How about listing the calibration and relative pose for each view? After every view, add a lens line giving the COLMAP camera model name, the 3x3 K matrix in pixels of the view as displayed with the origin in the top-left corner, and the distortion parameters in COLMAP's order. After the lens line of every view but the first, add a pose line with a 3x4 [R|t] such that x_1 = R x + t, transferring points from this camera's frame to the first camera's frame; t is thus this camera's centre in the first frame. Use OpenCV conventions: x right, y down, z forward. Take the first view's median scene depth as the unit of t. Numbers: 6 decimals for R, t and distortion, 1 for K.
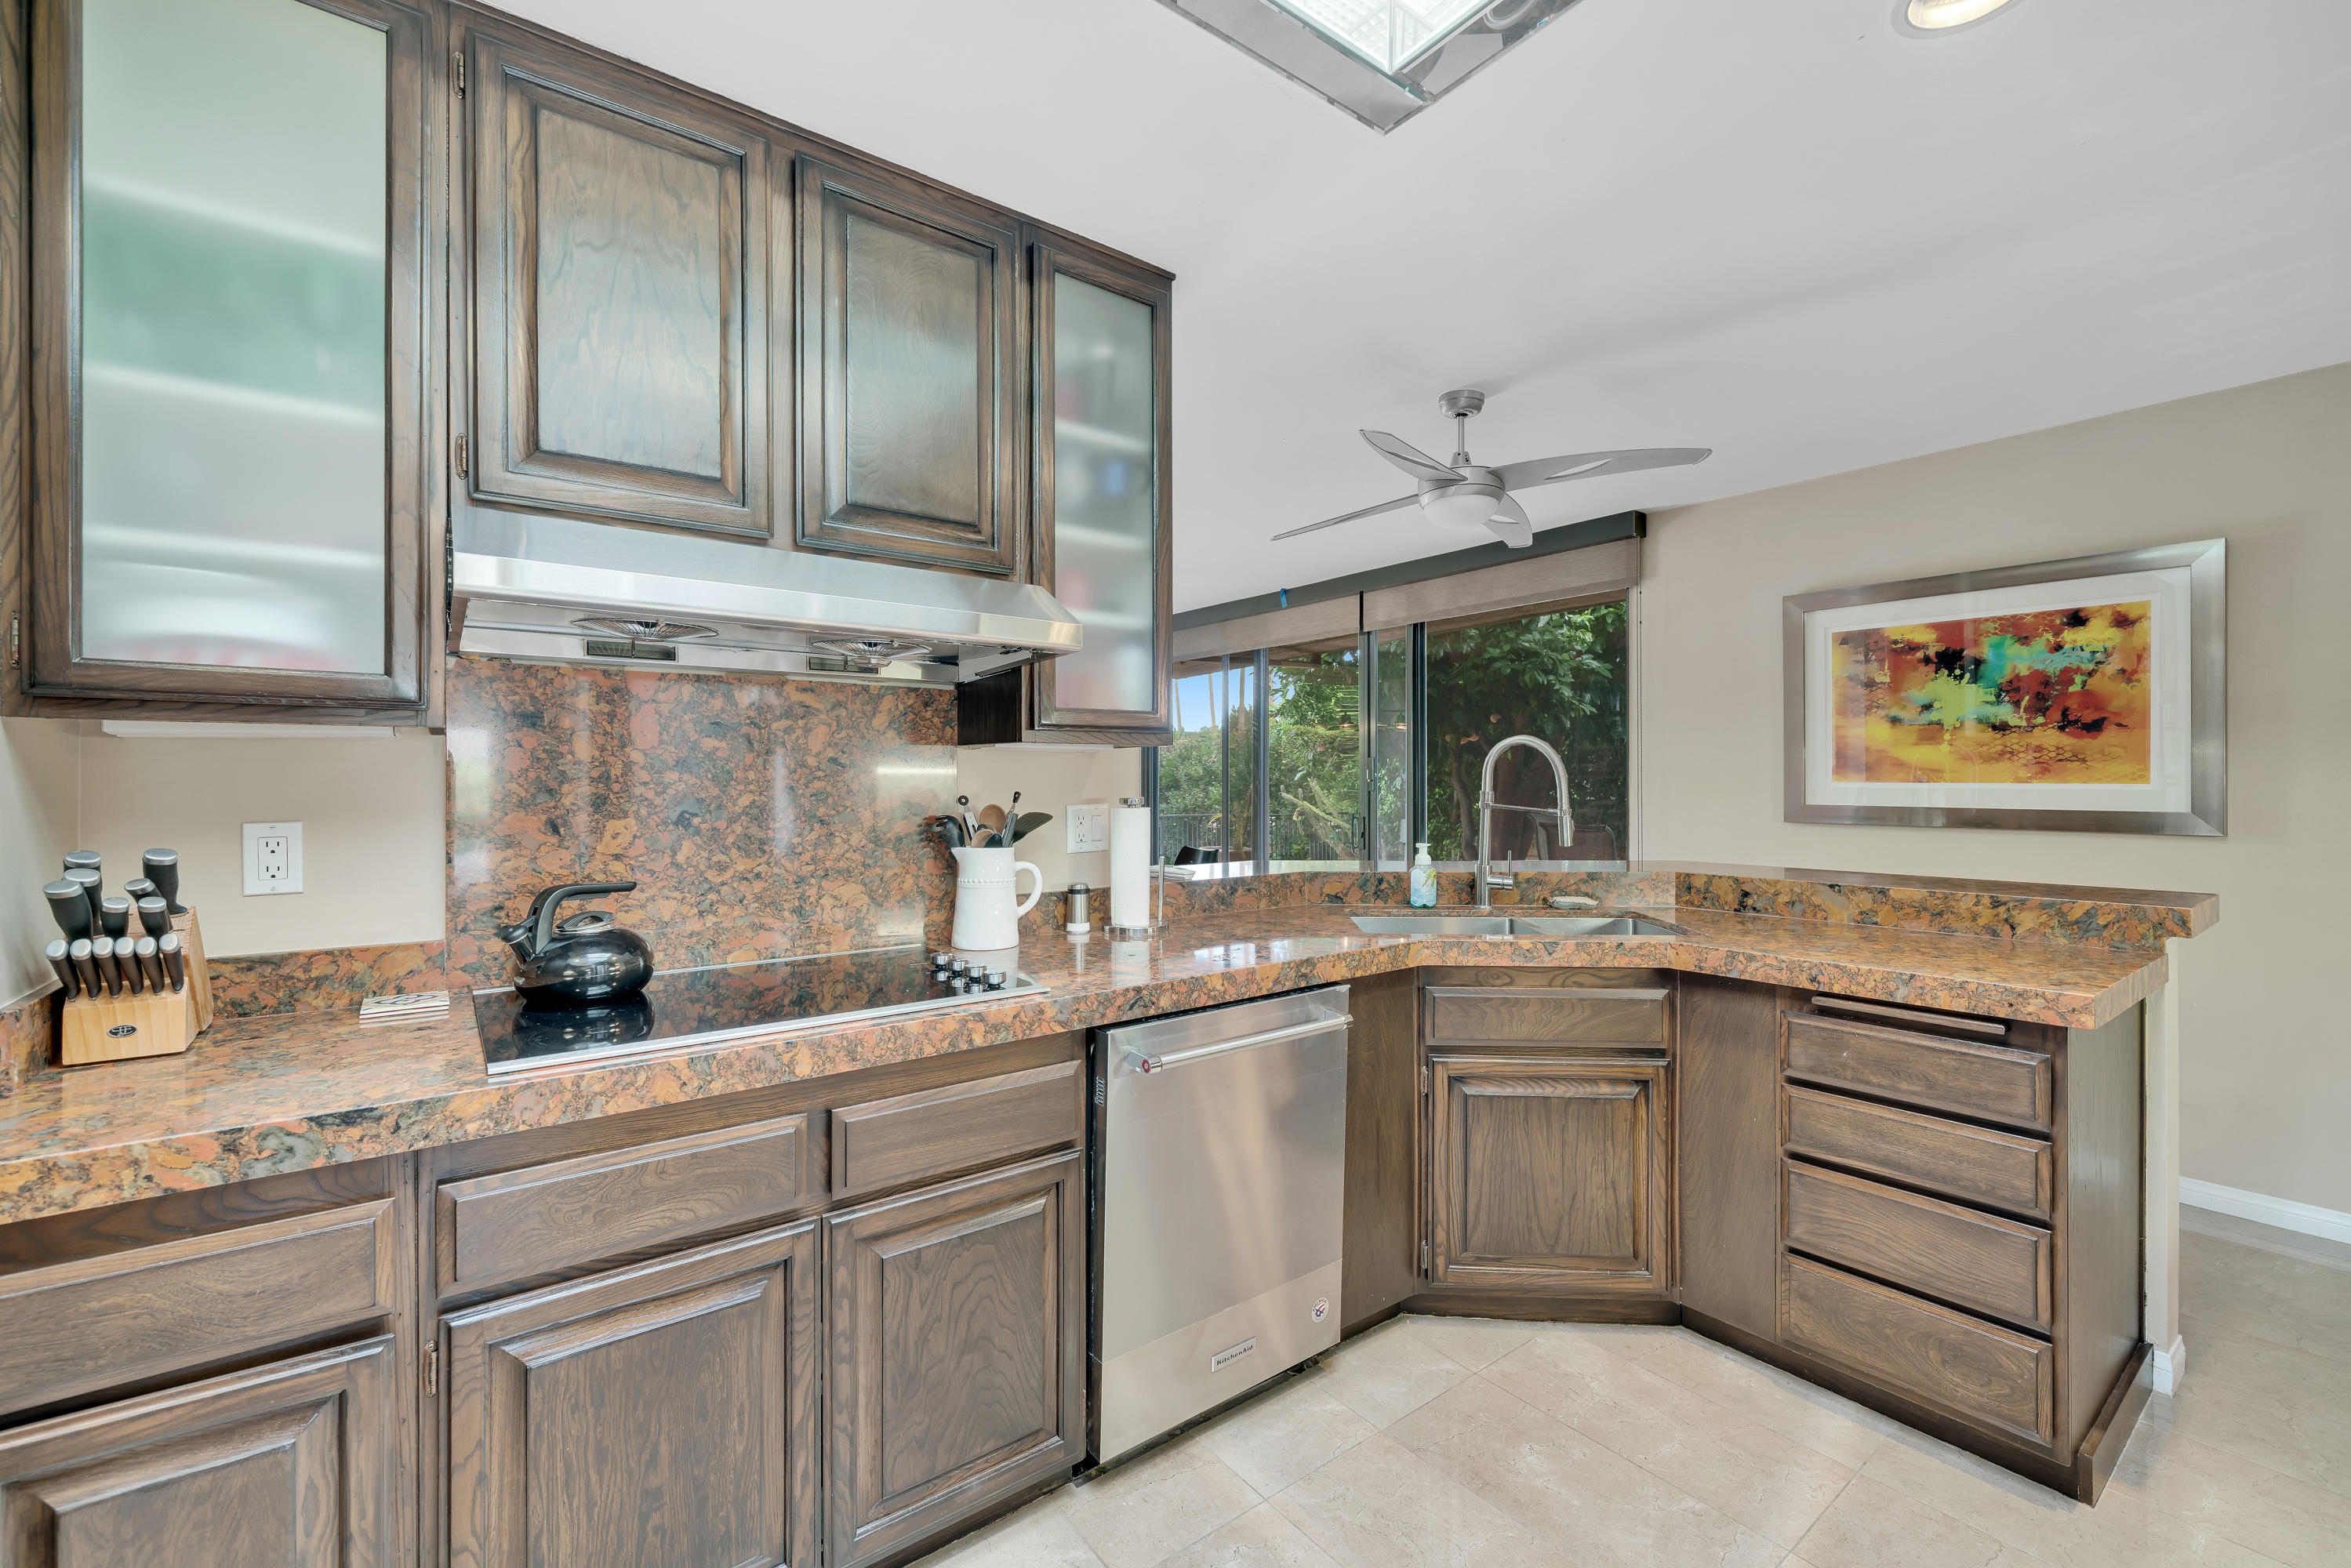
lens RADIAL K [[964.9, 0, 1168.4], [0, 964.9, 781.2], [0, 0, 1]] dist [0.000853, -0.000120]
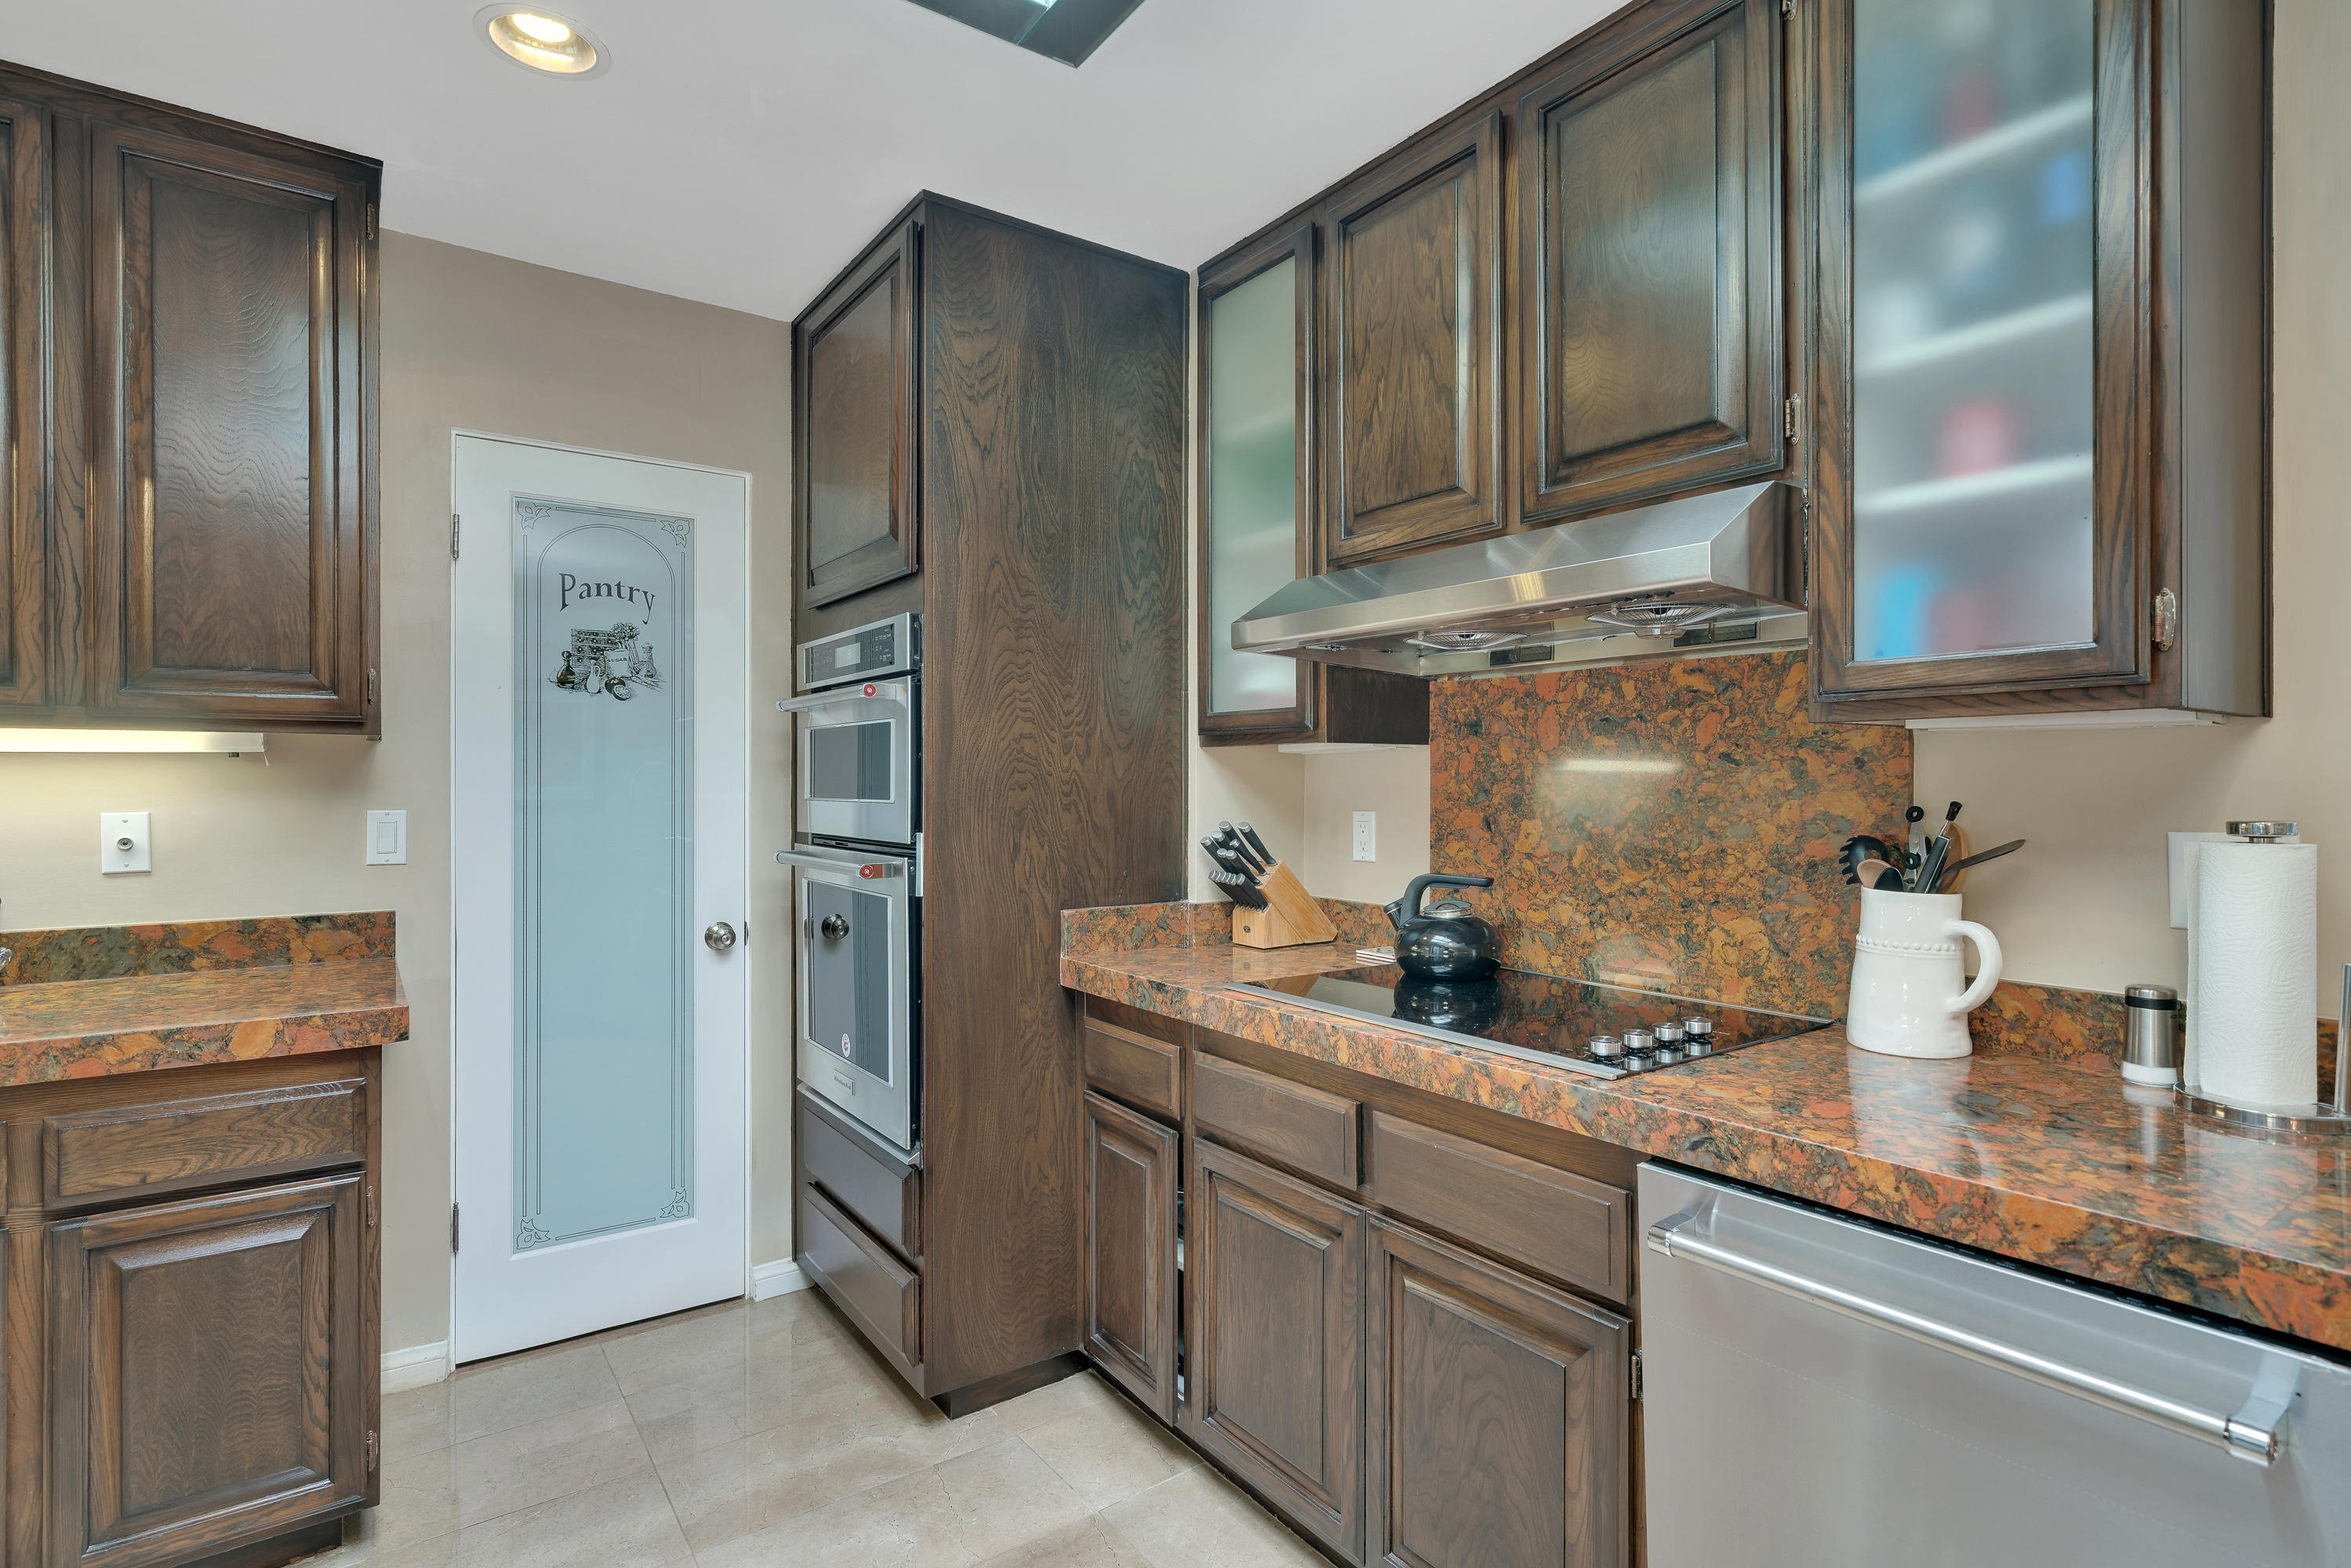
lens RADIAL K [[1178.3, 0, 1168.1], [0, 1178.3, 784.5], [0, 0, 1]] dist [0.004422, 0.000648]
pose [[-0.032619, 0.003672, -0.999461, 0.666699], [-0.001160, 0.999992, 0.003712, -0.002048], [0.999467, 0.001280, -0.032615, 0.622979]]
